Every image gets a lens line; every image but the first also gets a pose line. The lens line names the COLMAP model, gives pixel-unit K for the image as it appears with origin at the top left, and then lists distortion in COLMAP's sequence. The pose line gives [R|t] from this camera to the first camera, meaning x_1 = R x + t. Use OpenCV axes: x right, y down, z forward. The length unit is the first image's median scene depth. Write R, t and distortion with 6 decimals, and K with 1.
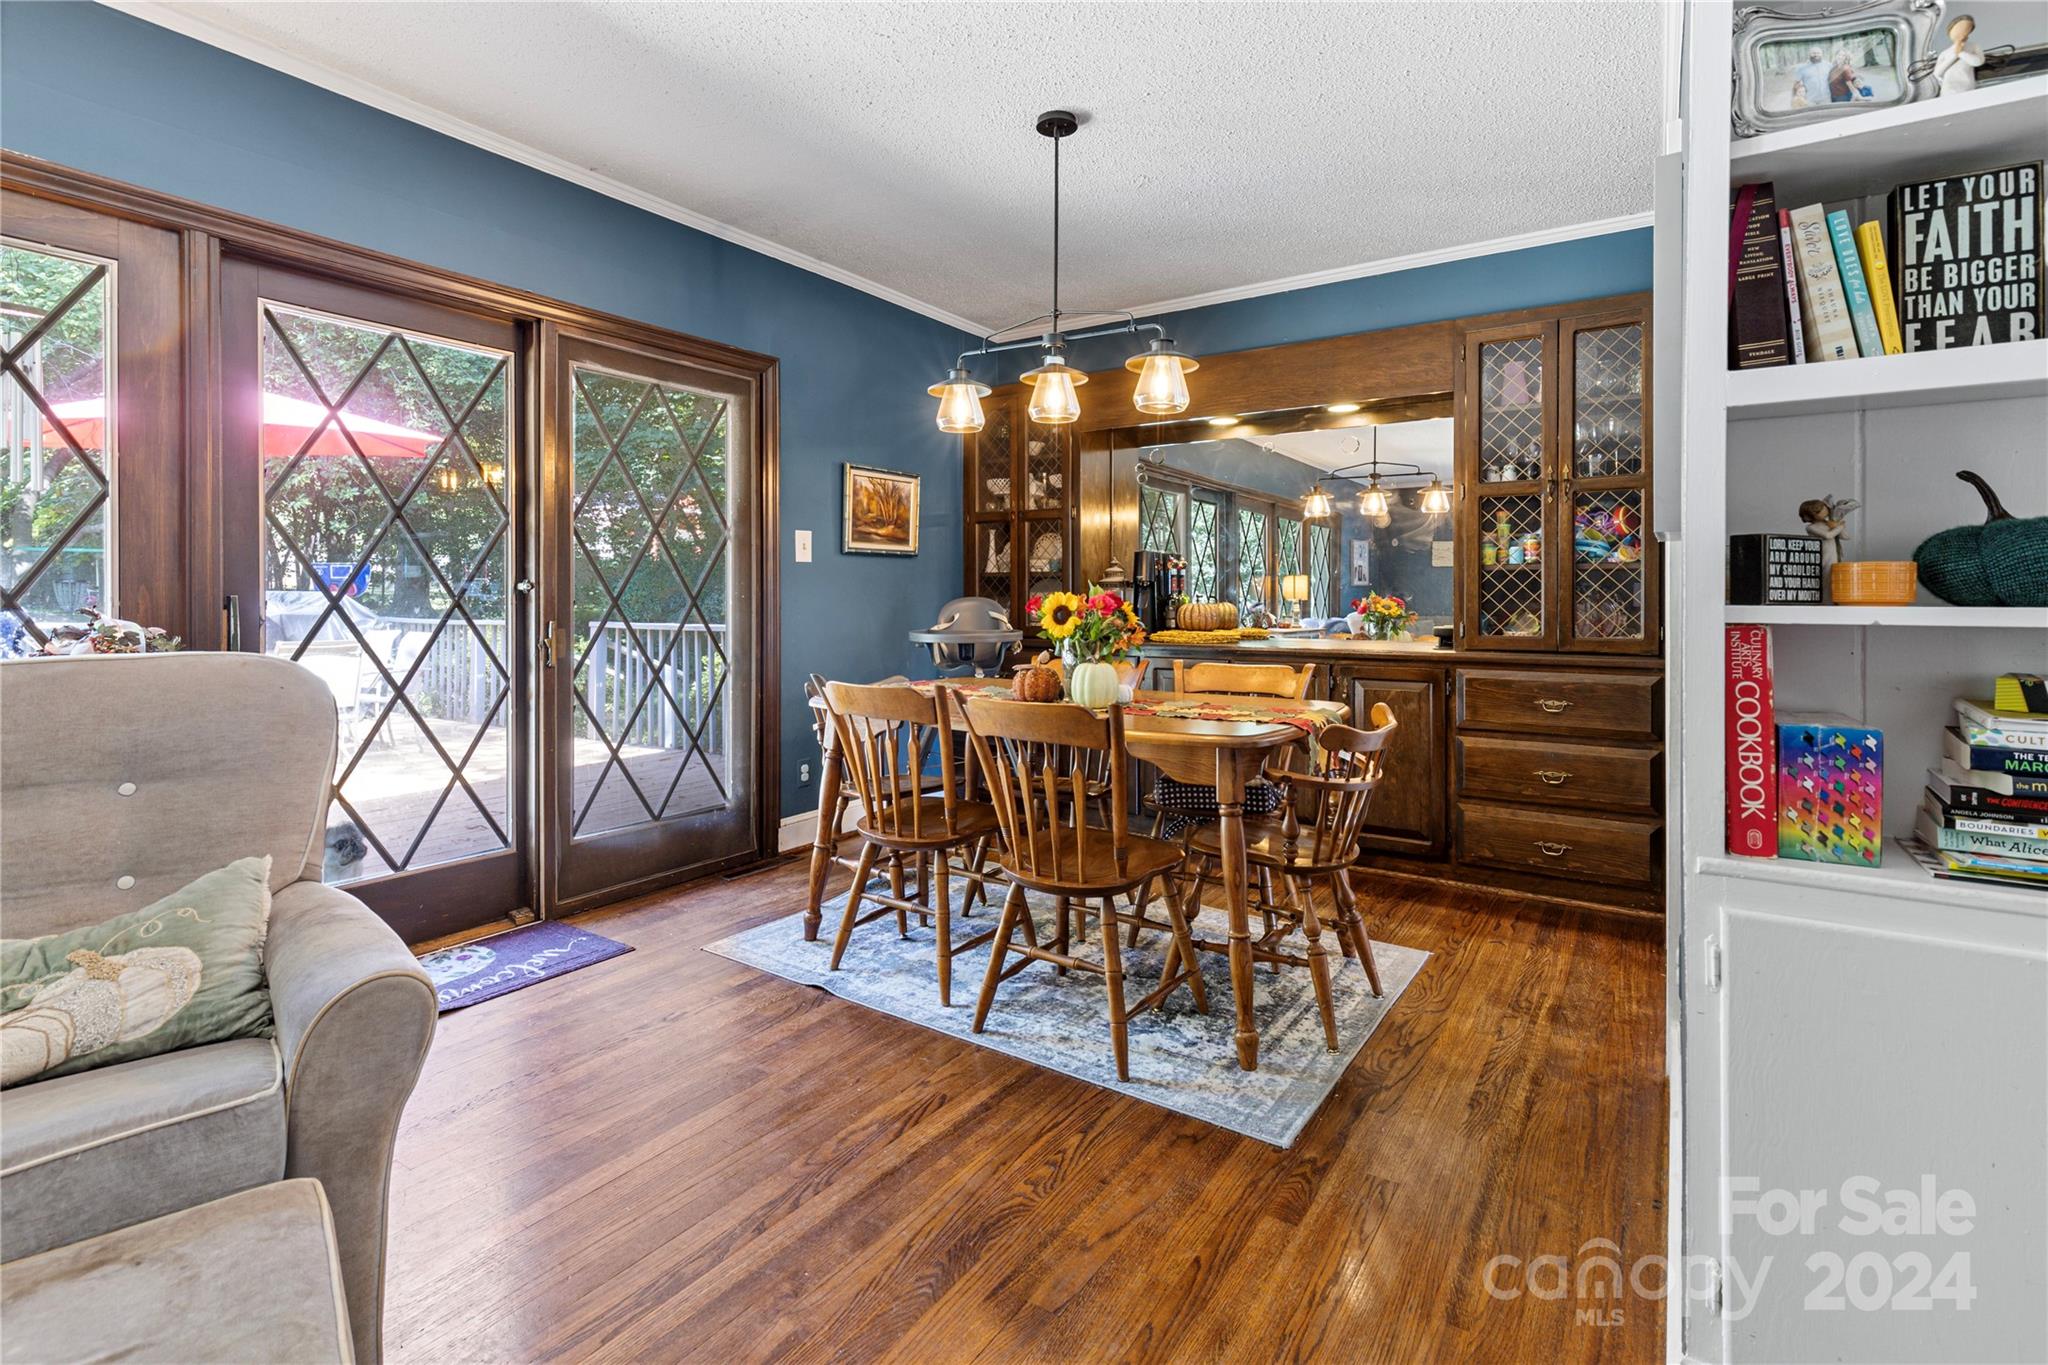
lens RADIAL K [[943.1, 0, 1033.6], [0, 943.1, 630.3], [0, 0, 1]] dist [0.003734, 0.000428]
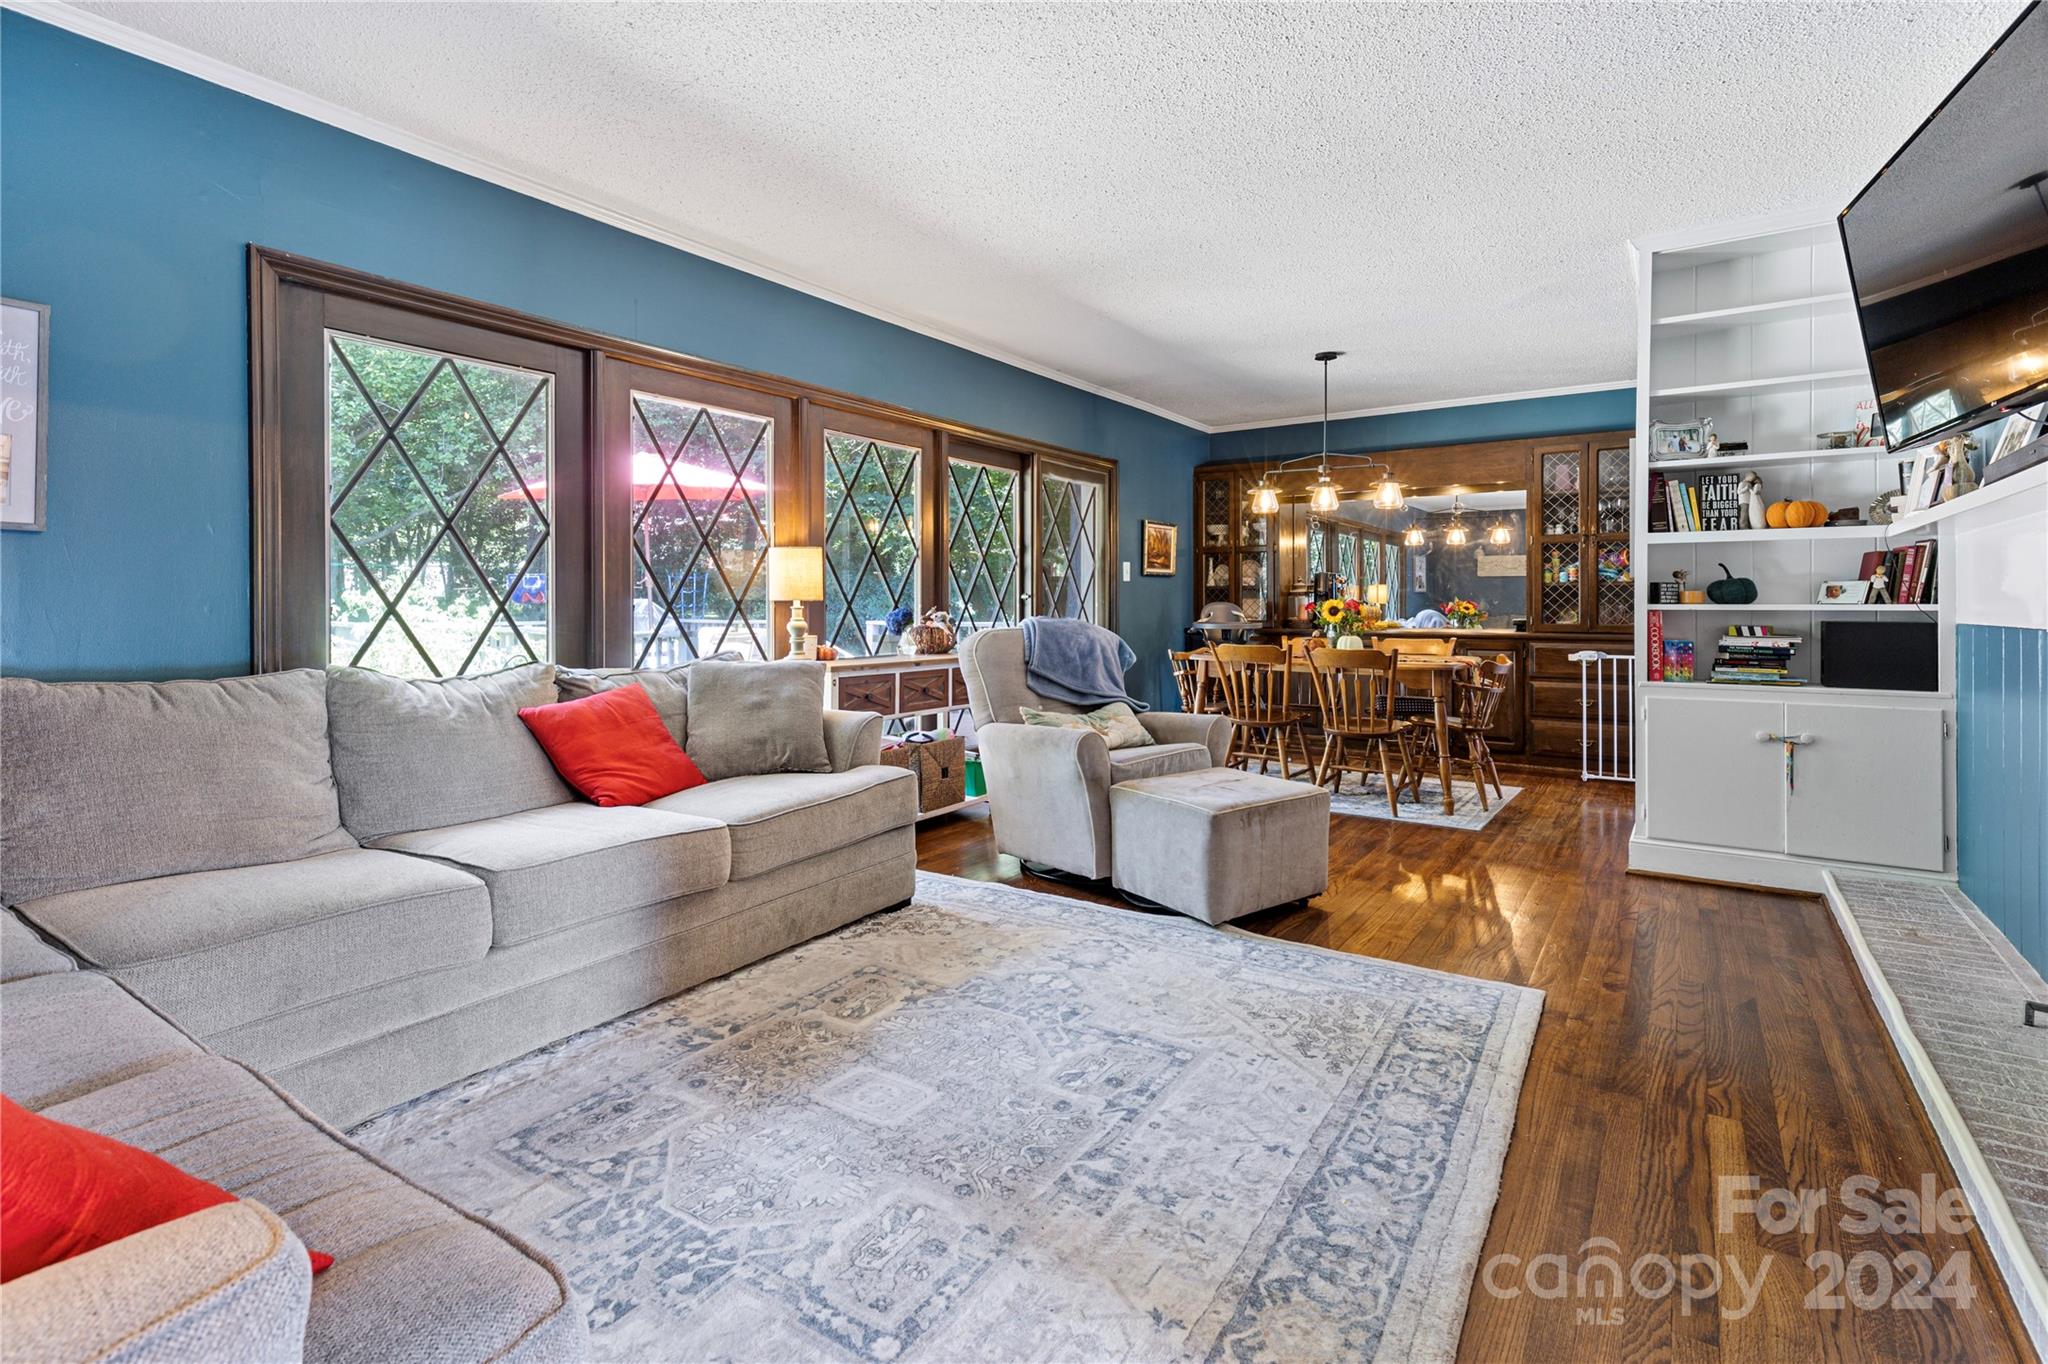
lens RADIAL K [[945.4, 0, 1017.0], [0, 945.4, 636.7], [0, 0, 1]] dist [-0.010099, 0.000571]
pose [[0.999591, -0.001333, -0.028564, -0.443876], [0.001376, 0.999998, 0.001468, 0.025685], [0.028562, -0.001506, 0.999591, -0.758804]]
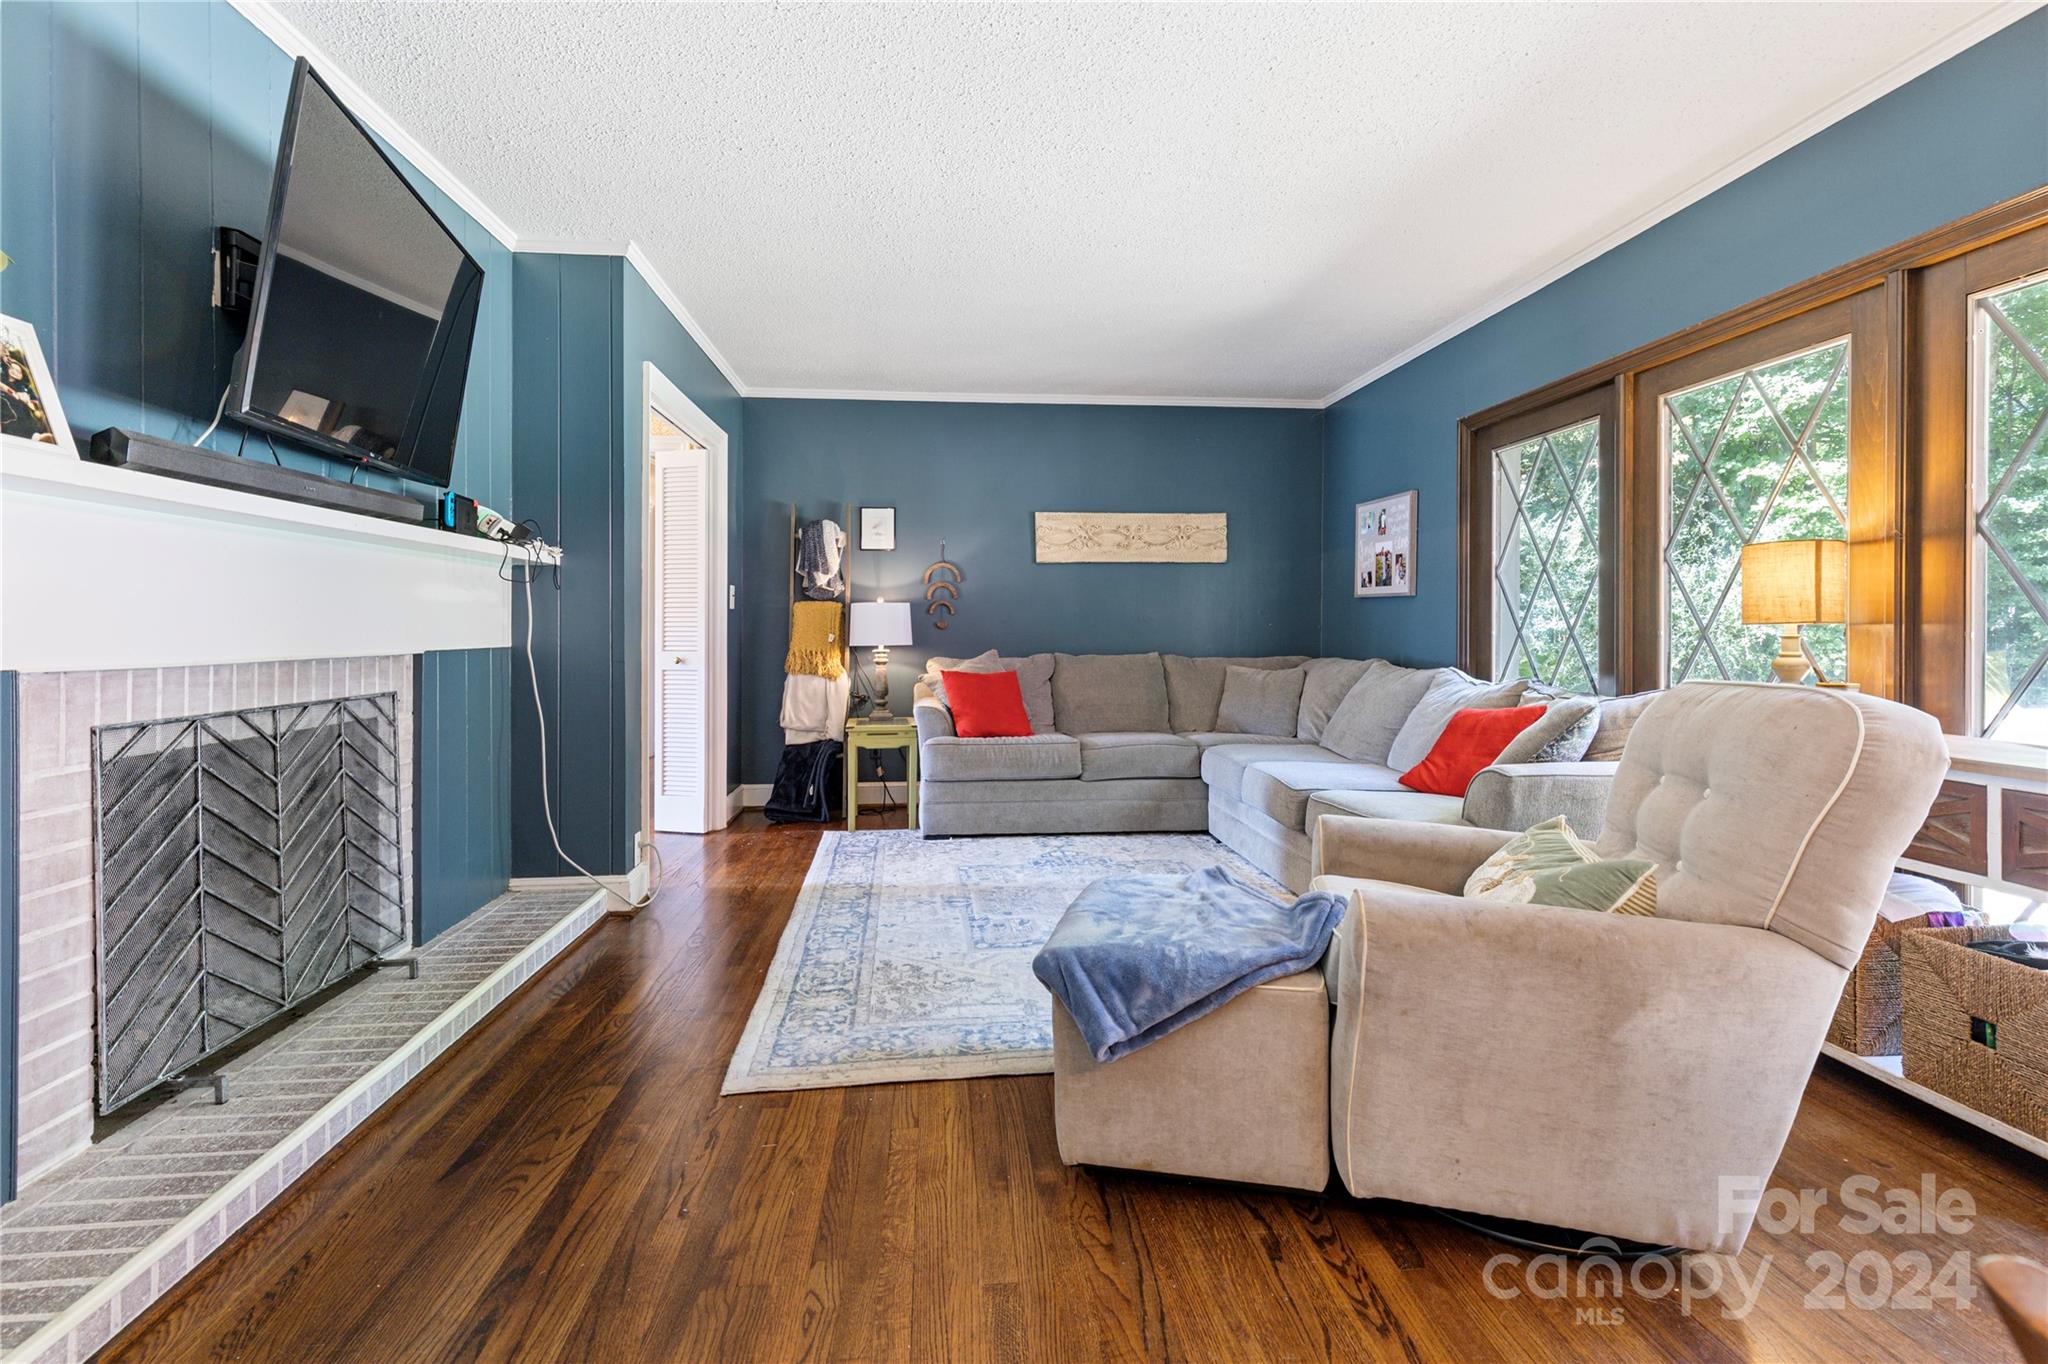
lens RADIAL K [[943.1, 0, 1033.6], [0, 943.1, 629.8], [0, 0, 1]] dist [0.003734, 0.000428]
pose [[-0.770201, 0.001865, -0.637798, 1.583196], [-0.019891, 0.999439, 0.026943, -0.122155], [0.637491, 0.033438, -0.769732, 3.582845]]
